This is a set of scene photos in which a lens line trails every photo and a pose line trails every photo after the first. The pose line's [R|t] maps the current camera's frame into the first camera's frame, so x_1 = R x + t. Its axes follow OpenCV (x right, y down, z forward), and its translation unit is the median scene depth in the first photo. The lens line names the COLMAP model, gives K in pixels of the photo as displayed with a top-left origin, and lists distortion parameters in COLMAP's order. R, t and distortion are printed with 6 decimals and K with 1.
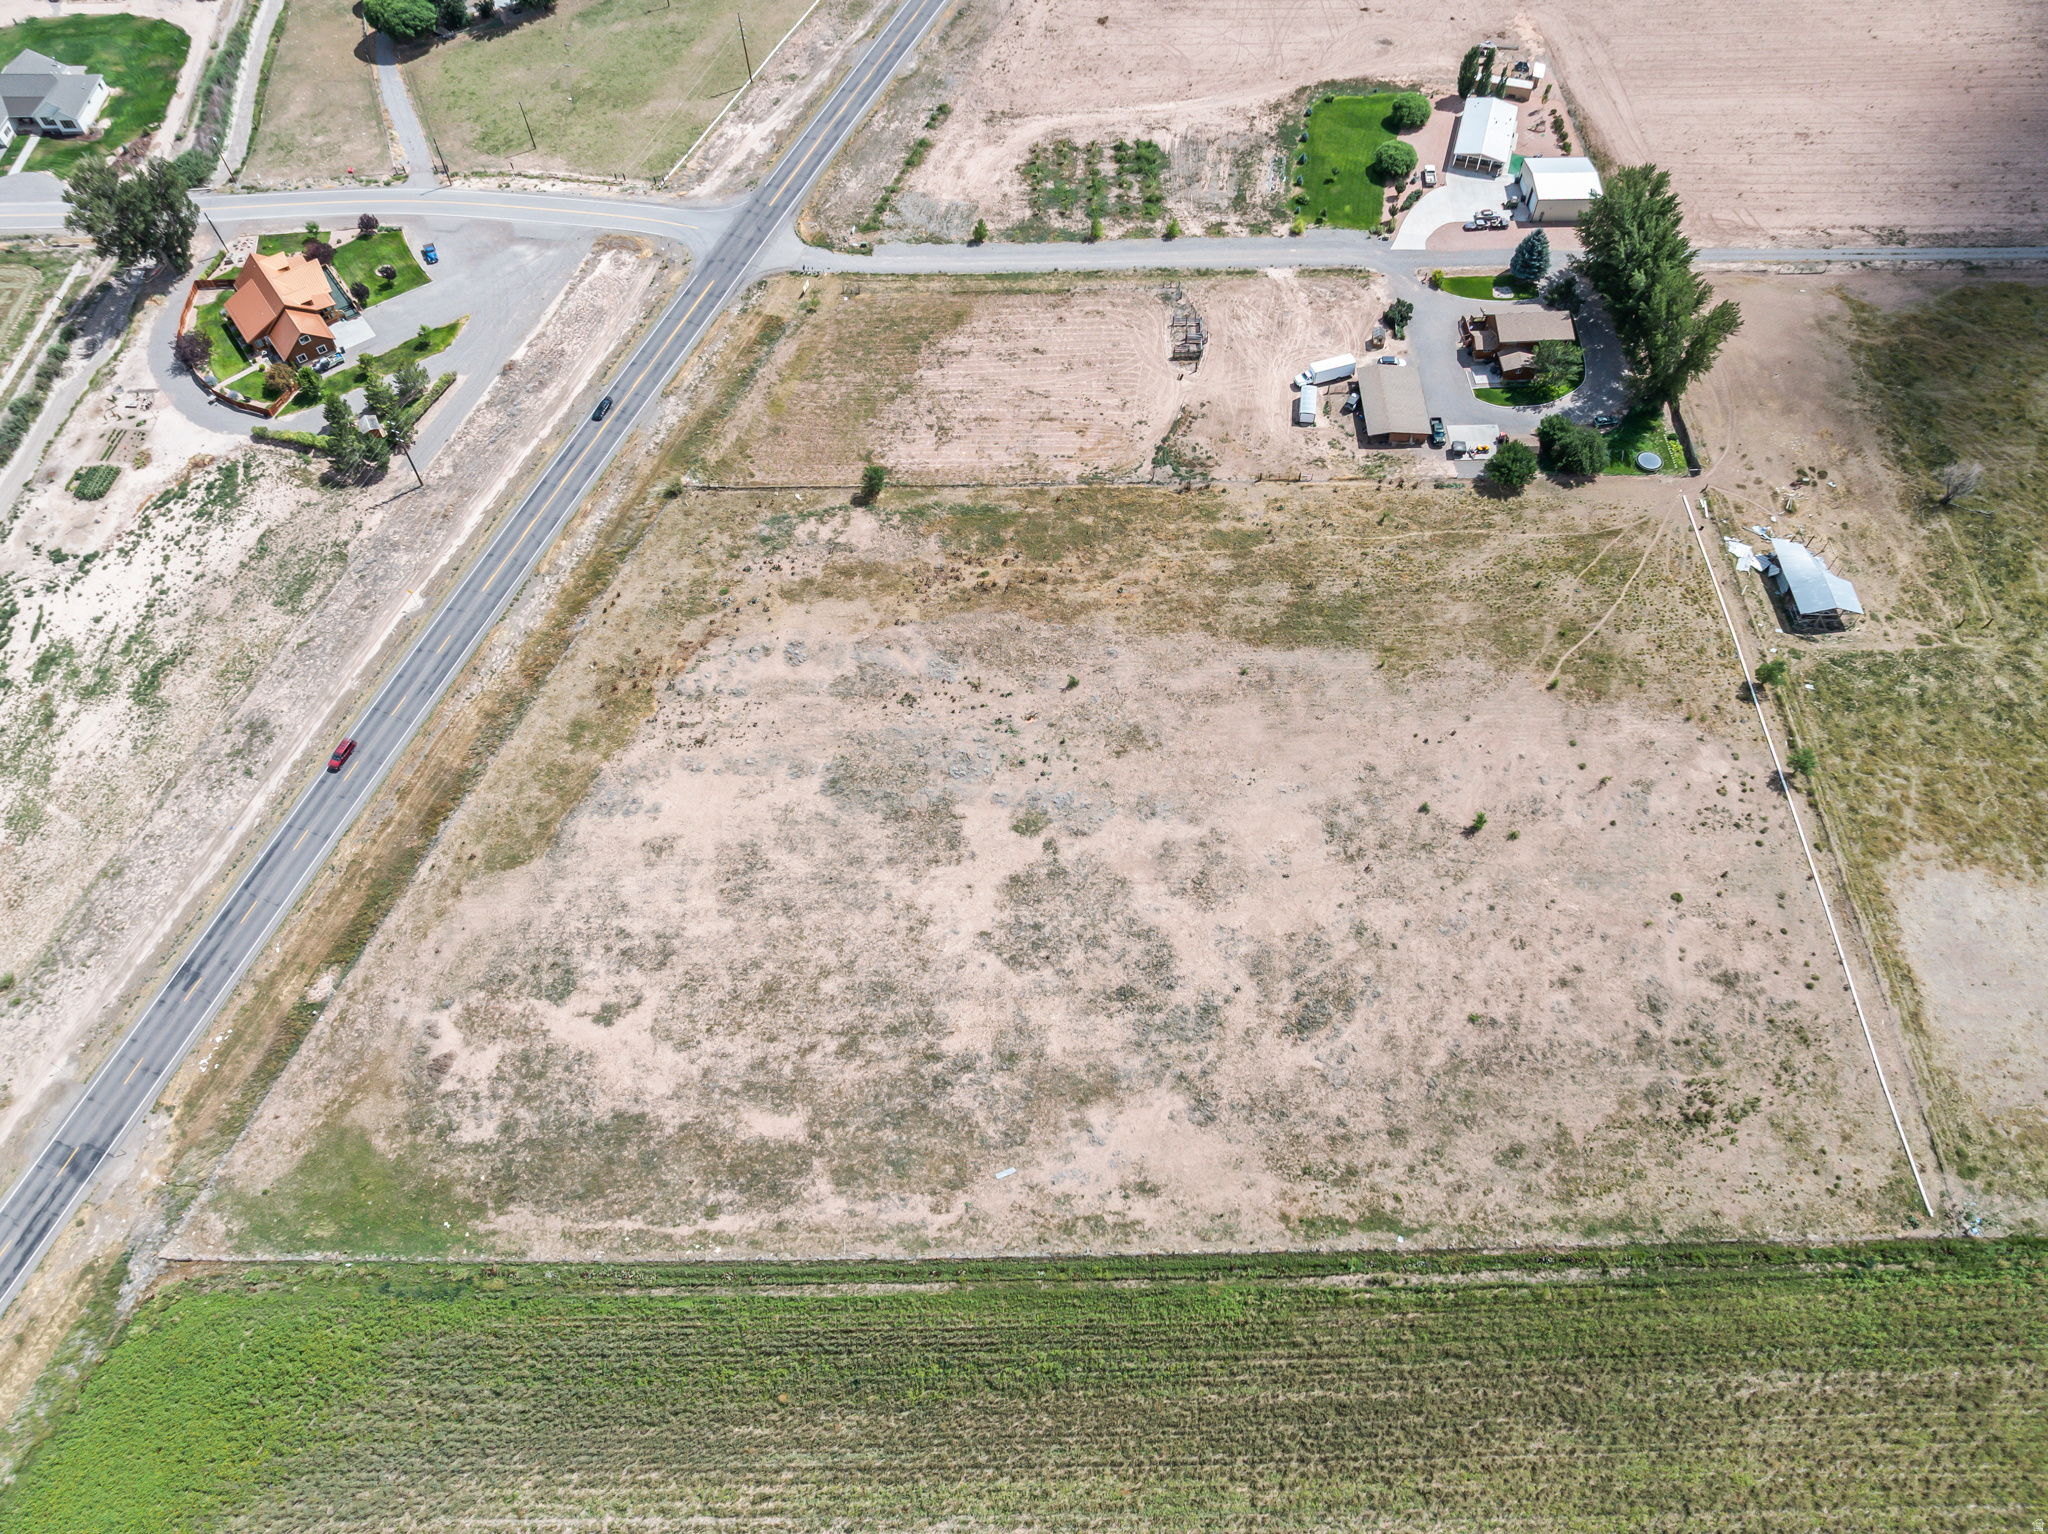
lens RADIAL K [[1453.5, 0, 1034.6], [0, 1453.5, 755.6], [0, 0, 1]] dist [-0.032965, -0.009376]
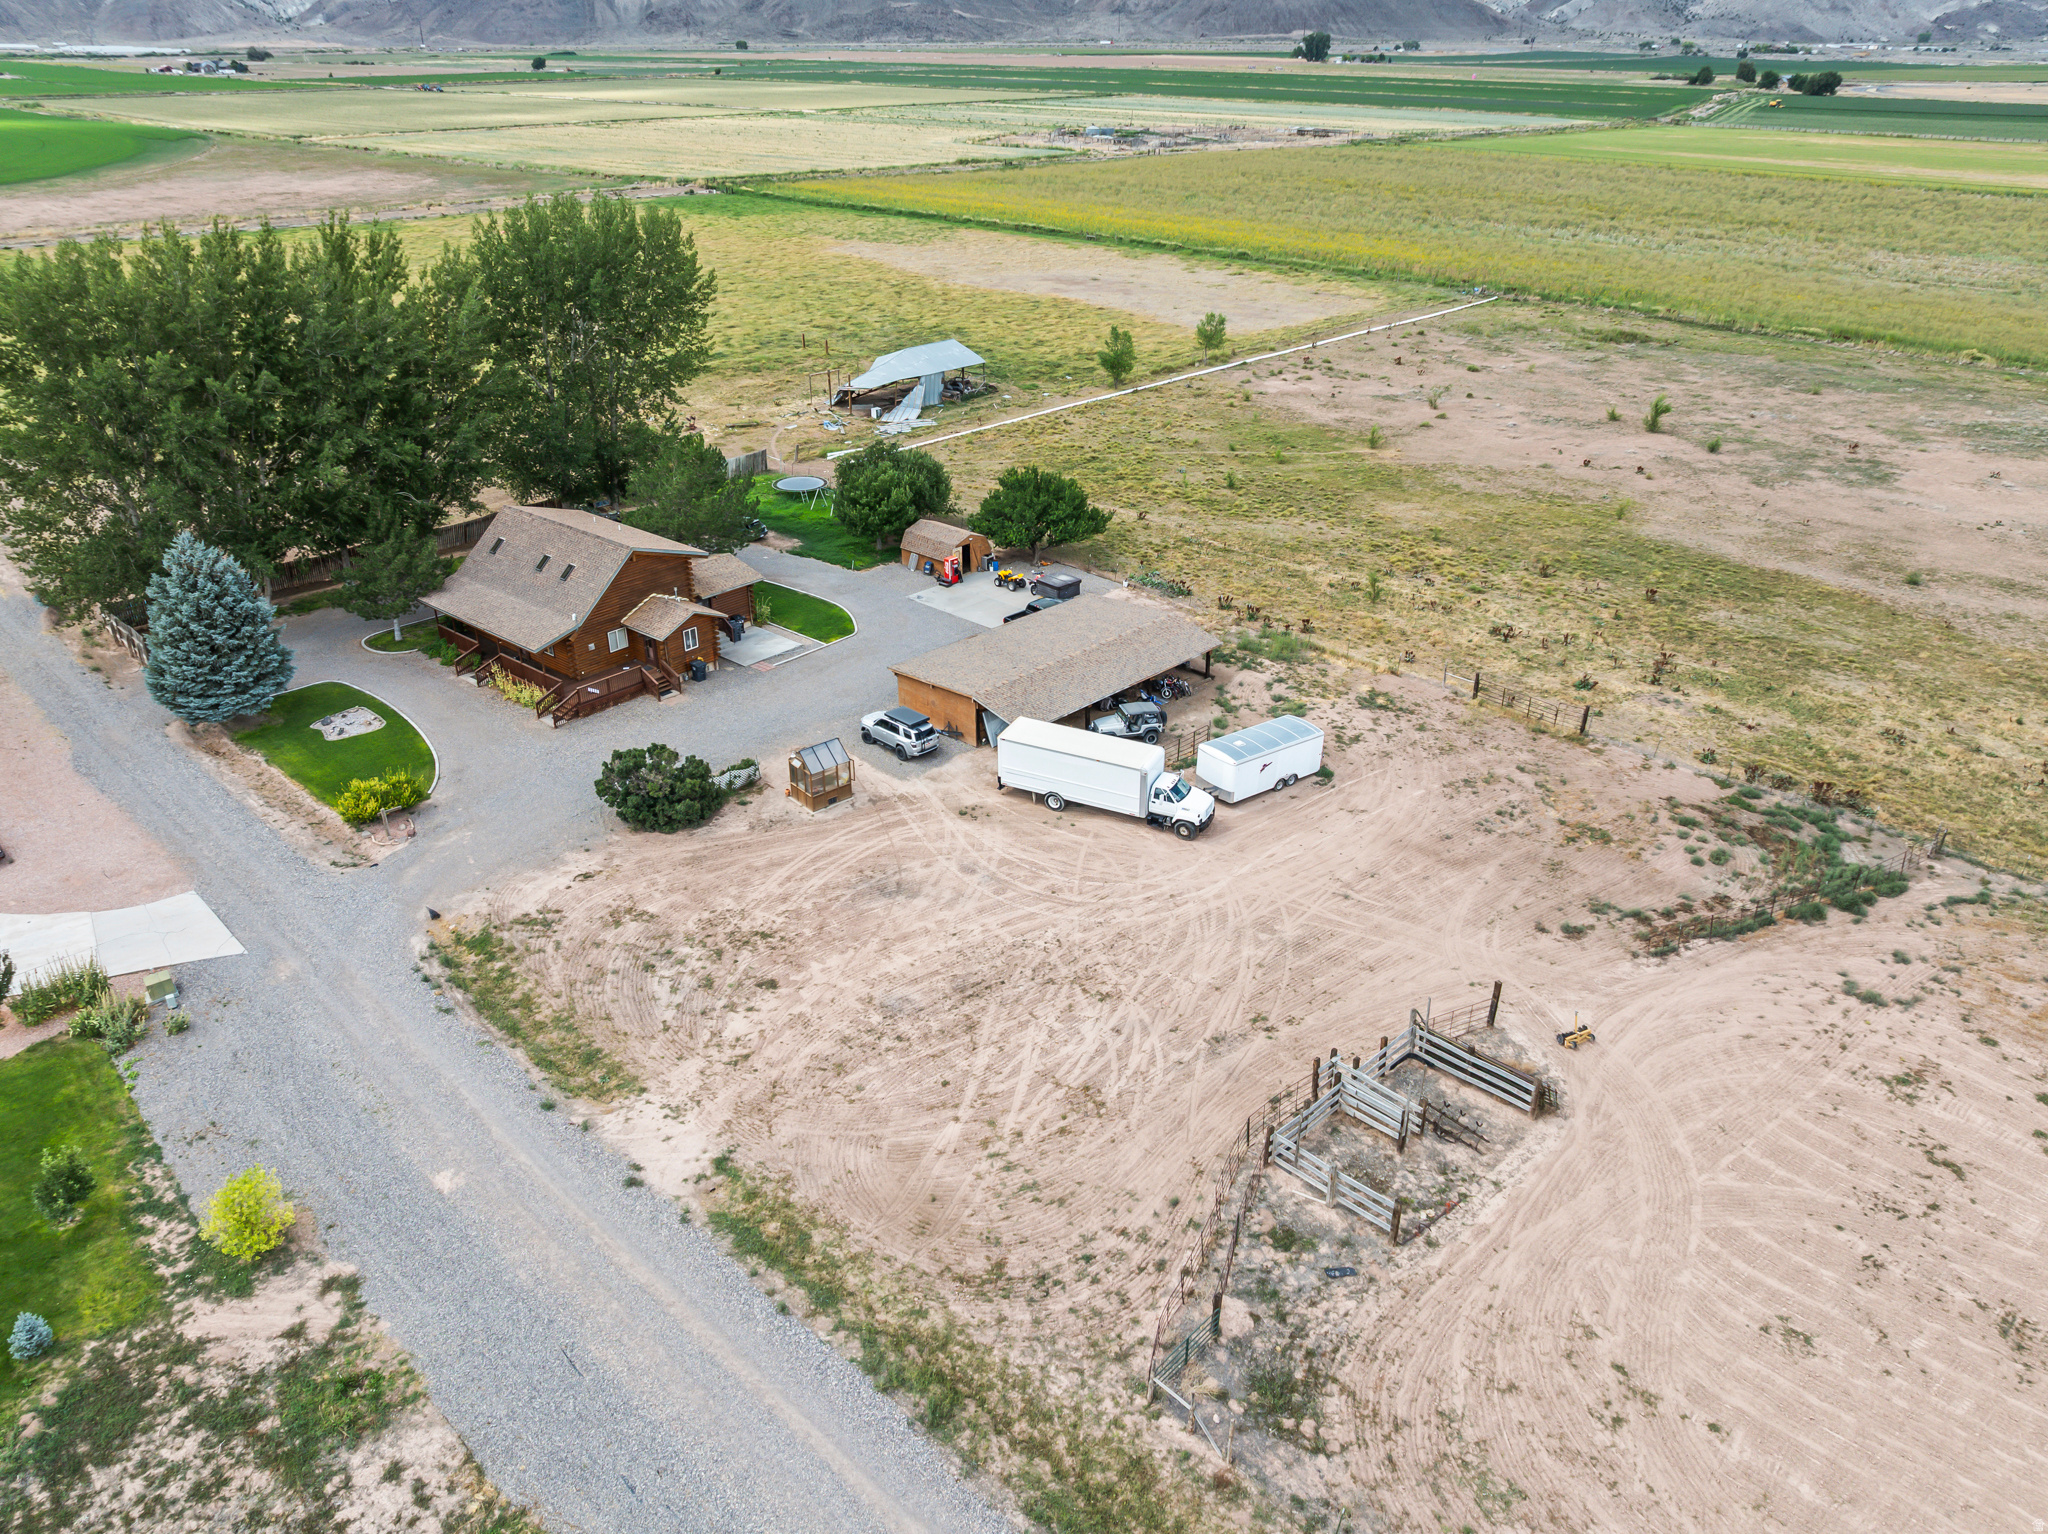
lens RADIAL K [[1450.6, 0, 1034.8], [0, 1450.6, 758.4], [0, 0, 1]] dist [-0.038420, 0.002736]
pose [[-0.715734, -0.302640, 0.629392, 0.041197], [0.590759, 0.218282, 0.776761, -0.563257], [-0.372464, 0.927773, 0.022556, 1.143693]]
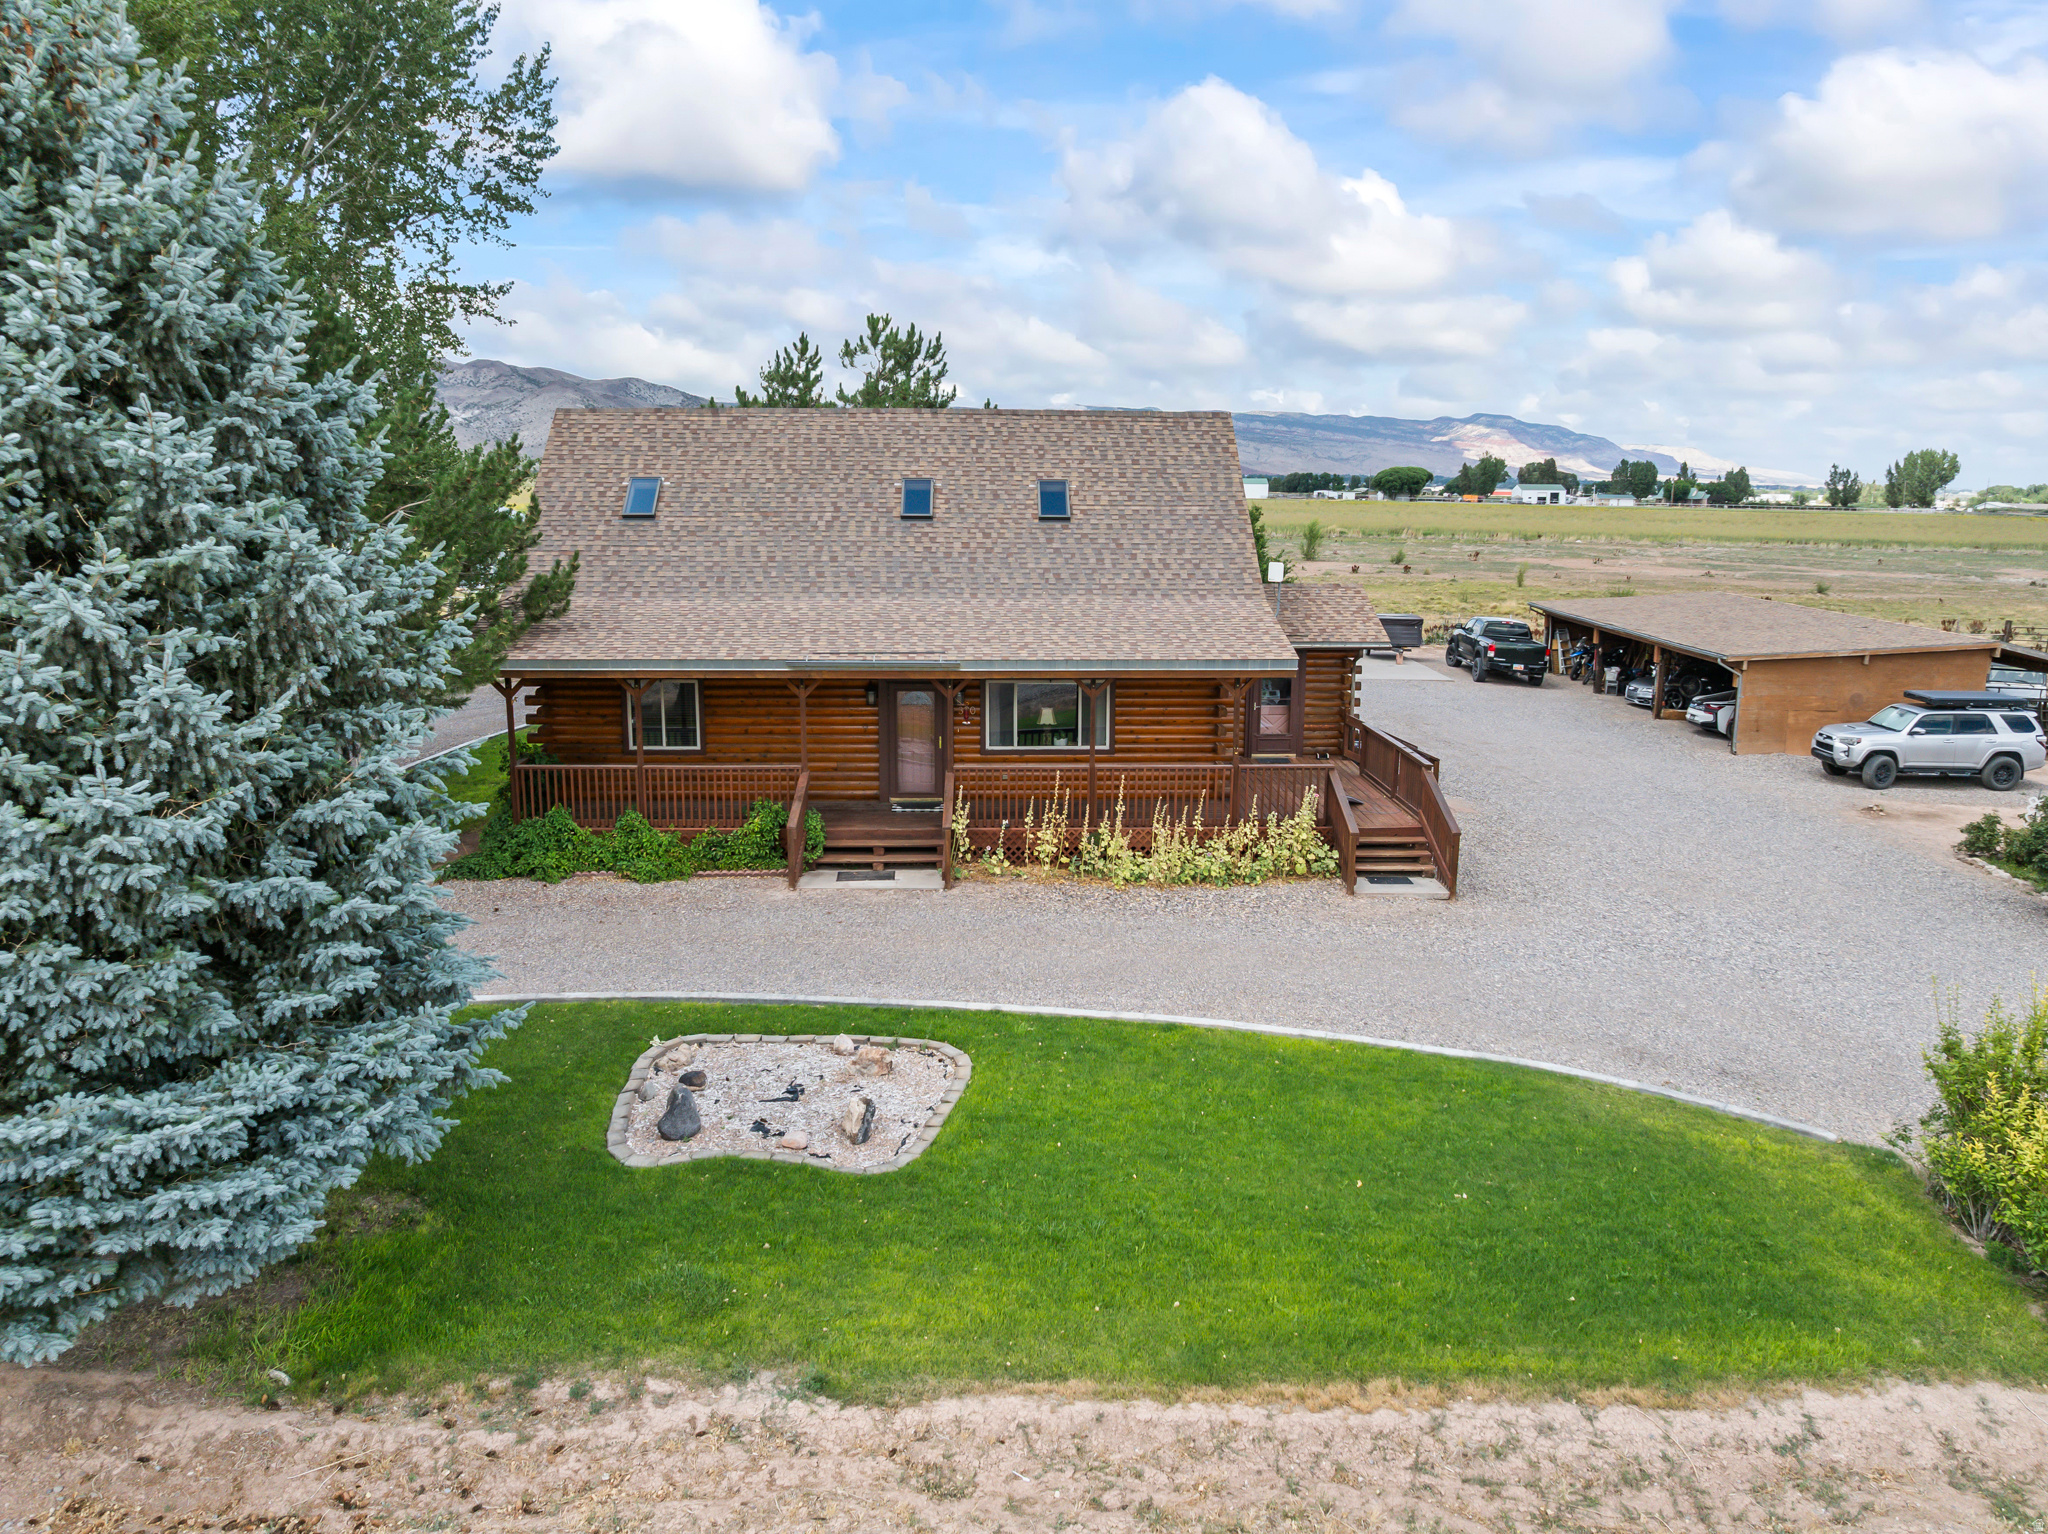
lens RADIAL K [[1453.5, 0, 1034.6], [0, 1453.5, 755.6], [0, 0, 1]] dist [-0.032965, -0.009376]
pose [[-0.999675, -0.002062, 0.025427, 0.377946], [0.022730, 0.380498, 0.924502, -0.457964], [-0.011581, 0.924779, -0.380328, 1.218620]]
